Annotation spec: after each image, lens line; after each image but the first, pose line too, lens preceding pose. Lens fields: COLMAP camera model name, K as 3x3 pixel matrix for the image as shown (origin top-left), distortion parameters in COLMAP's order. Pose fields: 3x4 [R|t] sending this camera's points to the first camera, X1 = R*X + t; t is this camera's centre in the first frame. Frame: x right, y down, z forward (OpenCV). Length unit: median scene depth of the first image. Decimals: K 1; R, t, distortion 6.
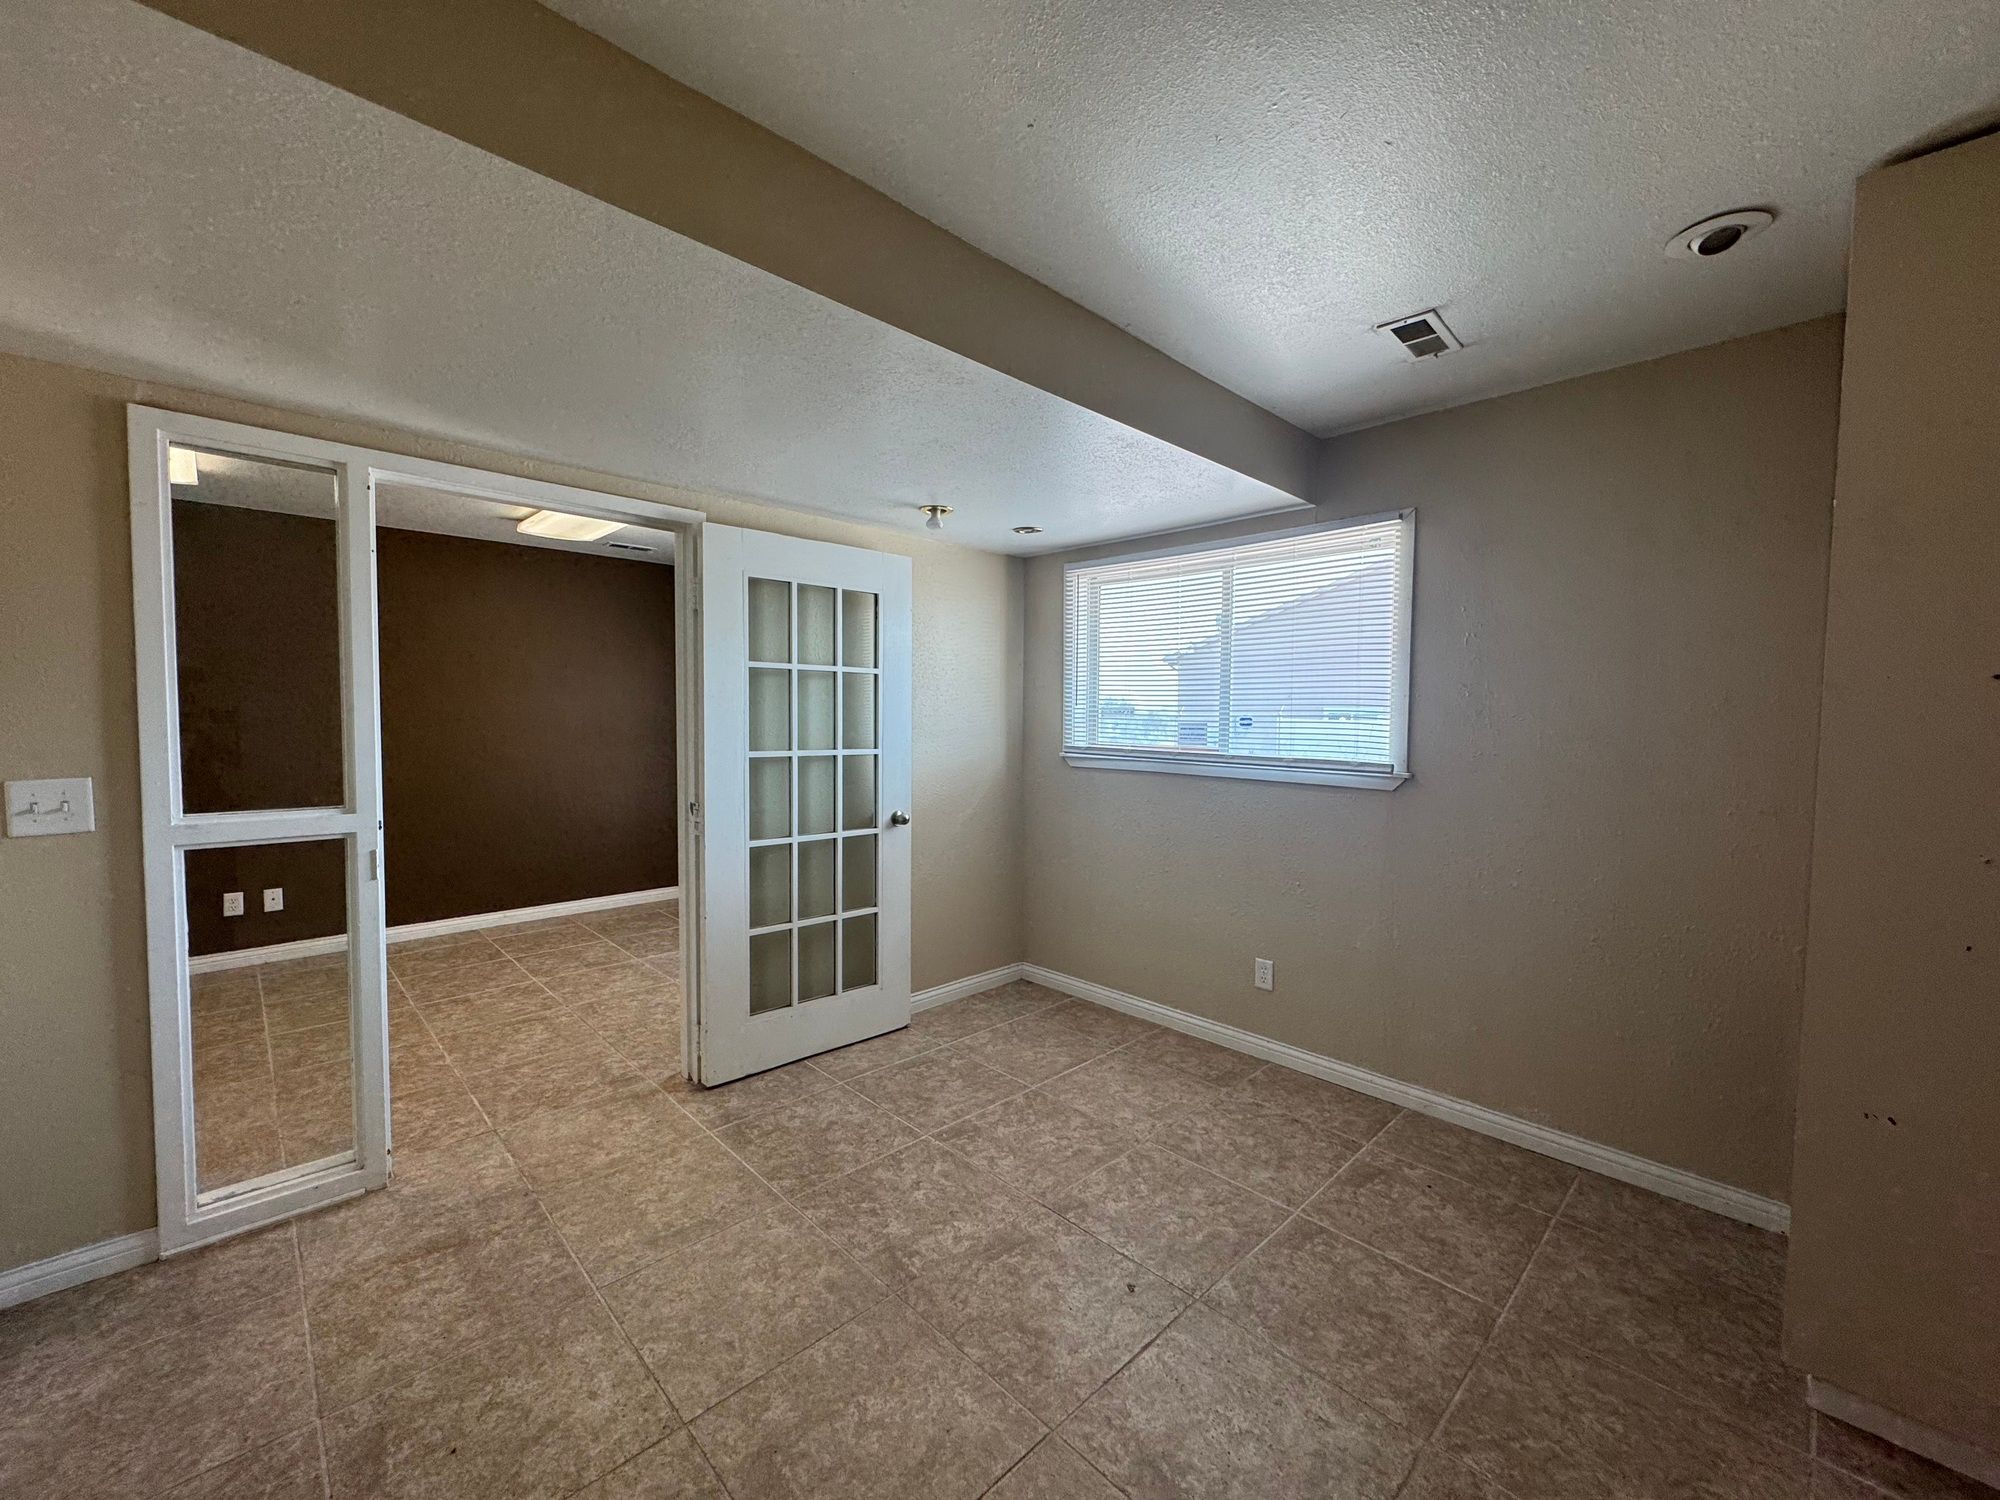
lens RADIAL K [[798.5, 0, 994.8], [0, 798.5, 755.4], [0, 0, 1]] dist [-0.003590, 0.000684]
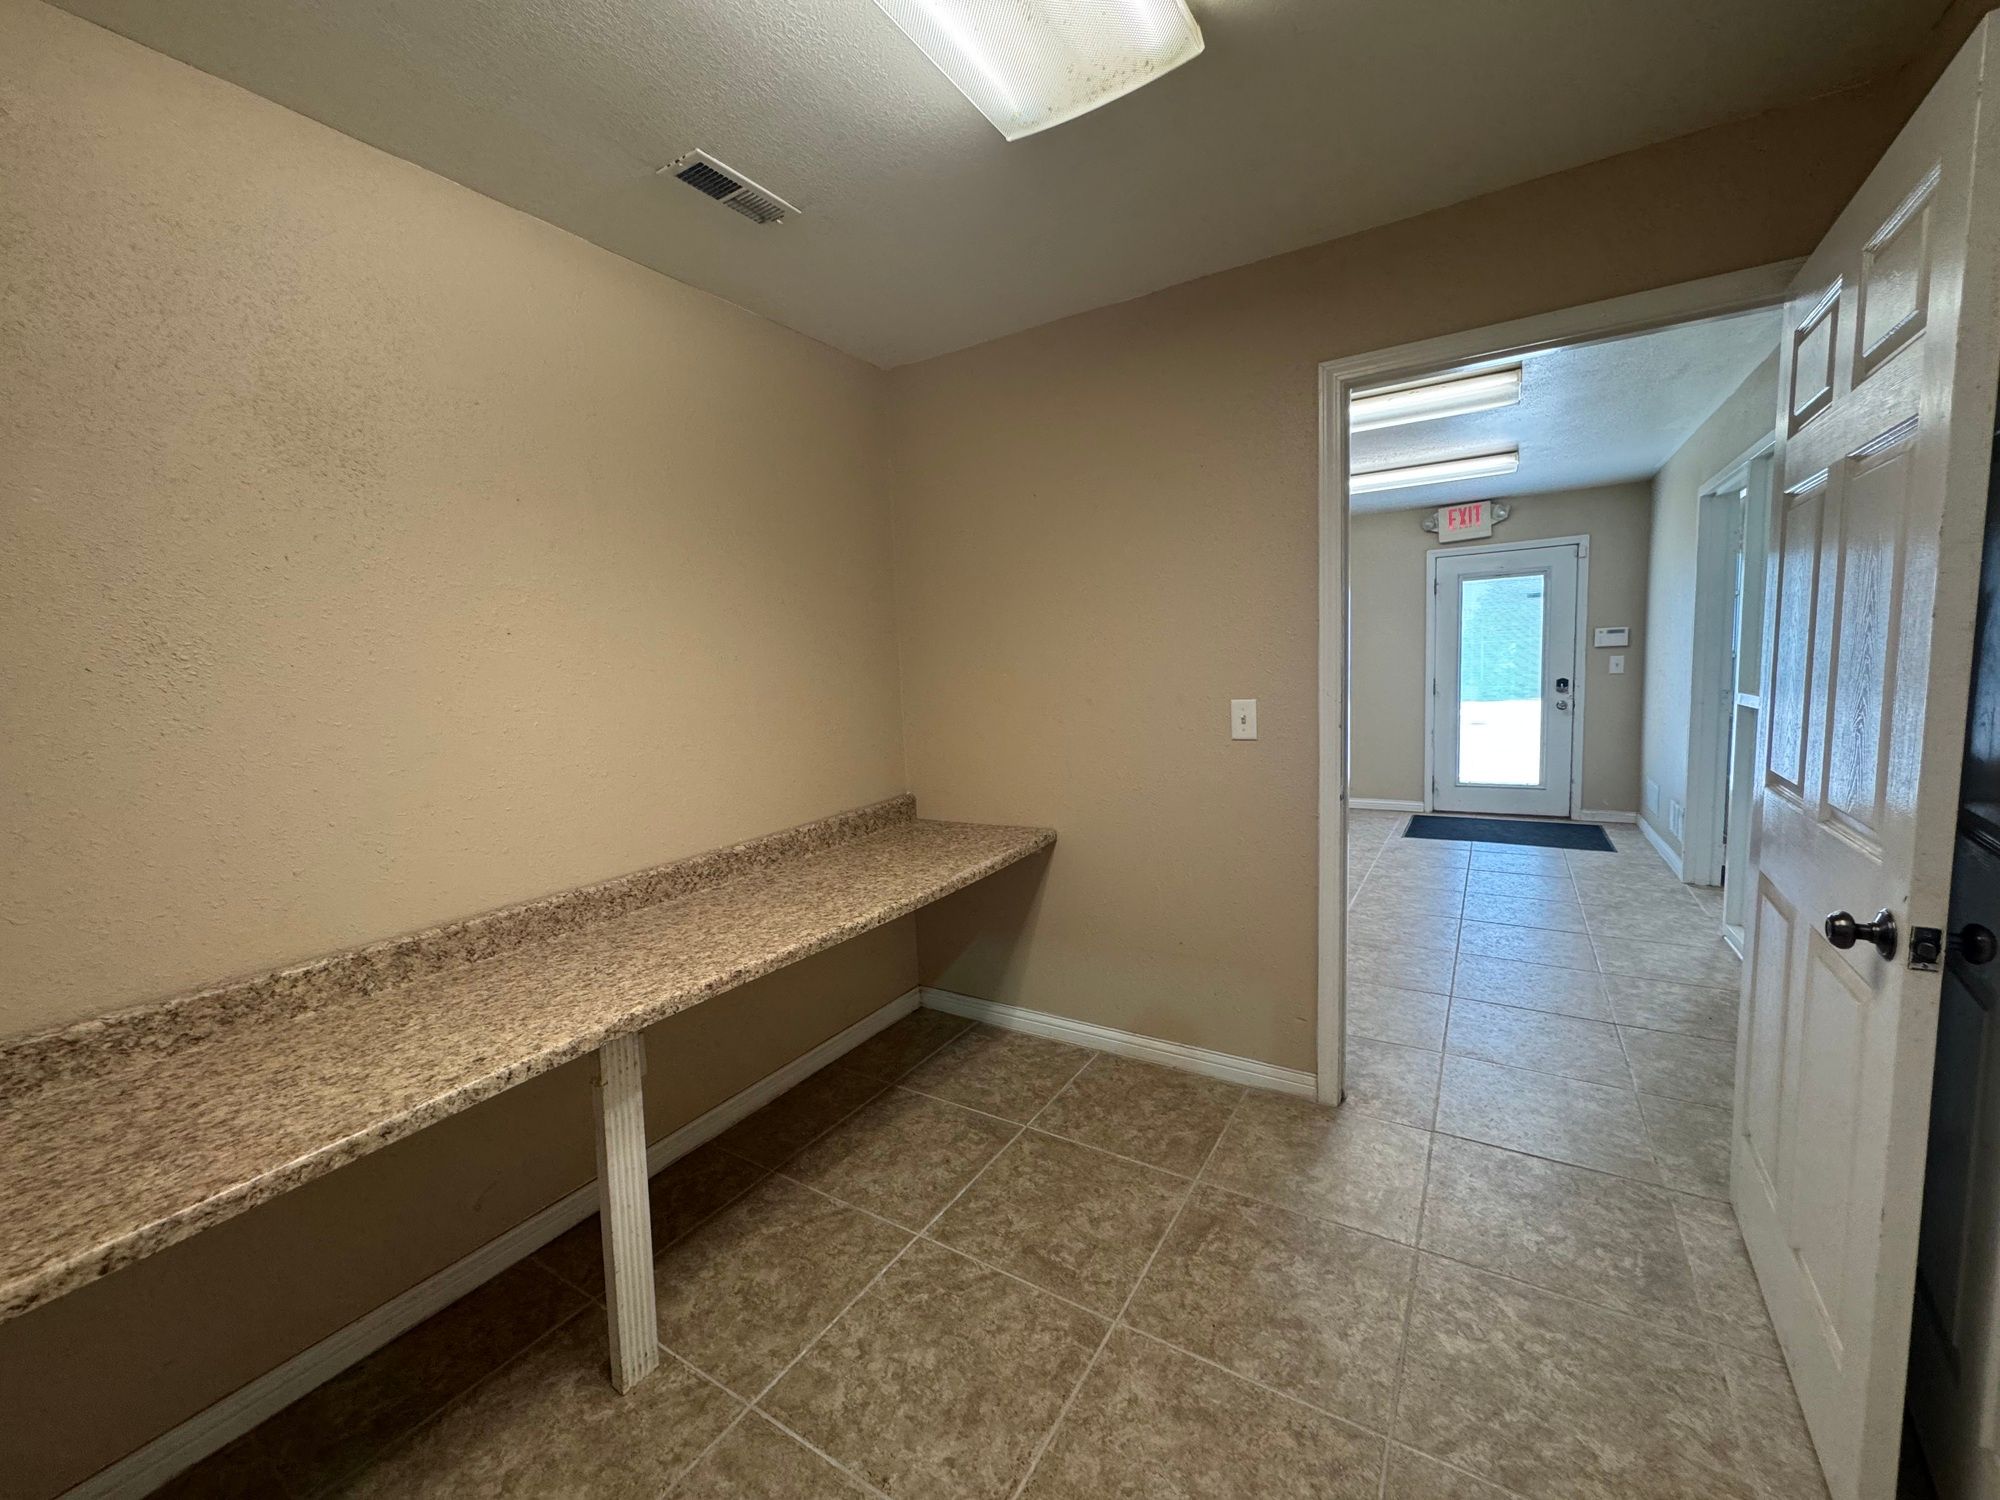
lens RADIAL K [[798.5, 0, 1005.8], [0, 798.5, 747.8], [0, 0, 1]] dist [-0.003590, 0.000684]
pose [[0.967307, -0.070891, 0.243499, -1.861561], [0.060094, 0.996864, 0.051496, 0.010972], [-0.246386, -0.035180, 0.968533, -0.062284]]
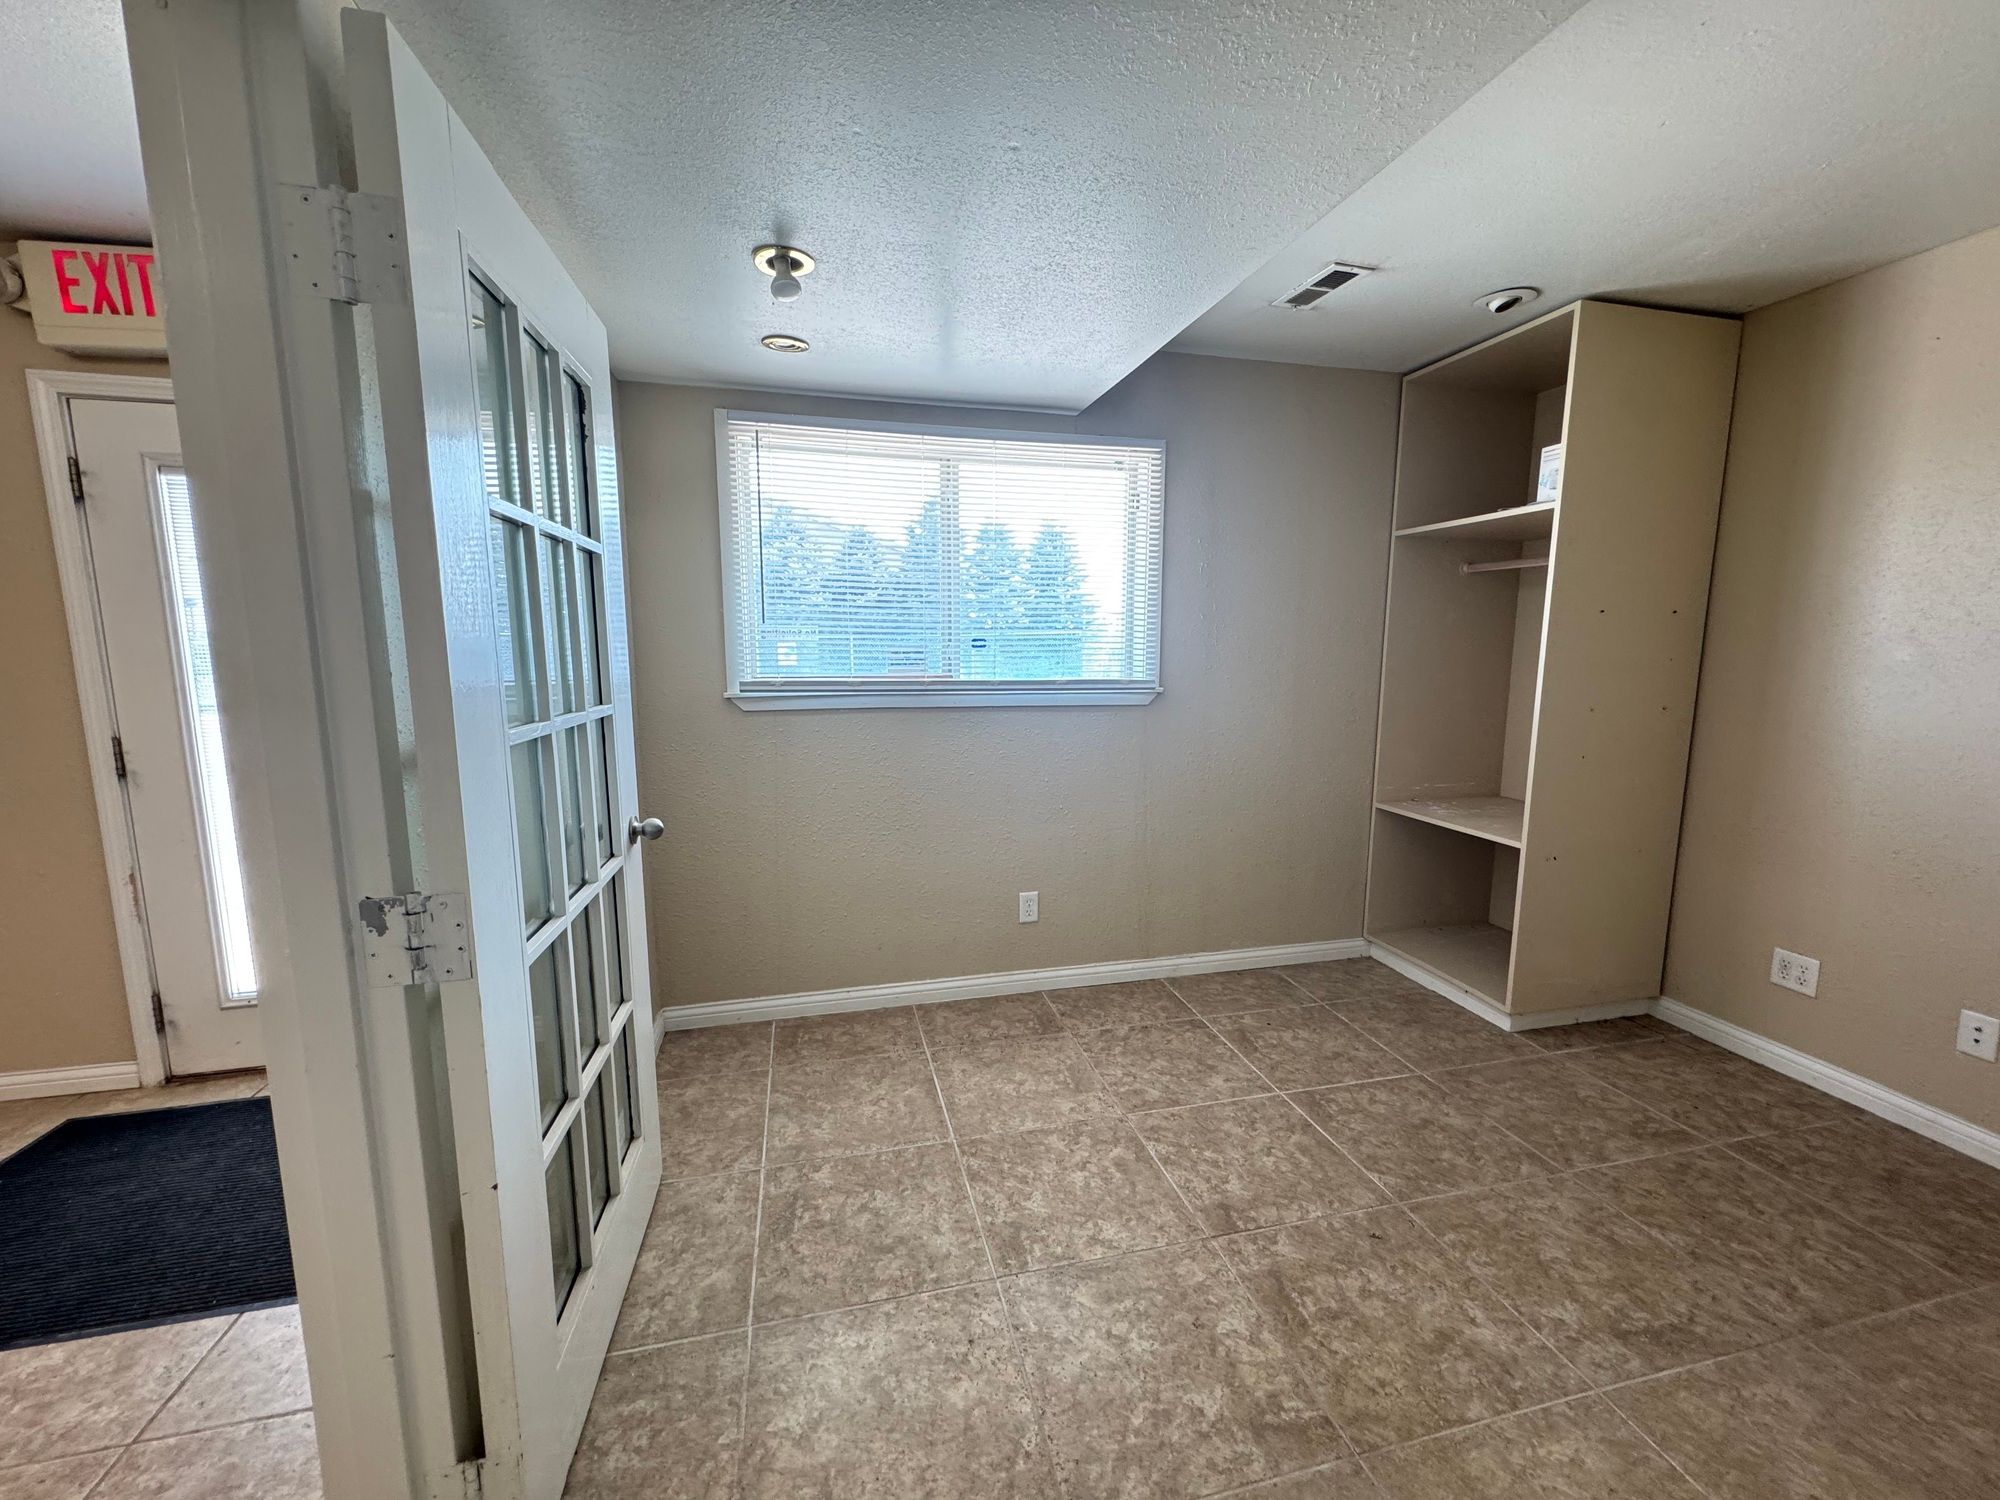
lens RADIAL K [[798.5, 0, 1000.1], [0, 798.5, 750.7], [0, 0, 1]] dist [-0.003590, 0.000684]
pose [[0.505033, -0.125307, 0.853956, -0.494311], [0.049683, 0.991985, 0.116178, -0.026898], [-0.861669, -0.016247, 0.507210, 0.563489]]
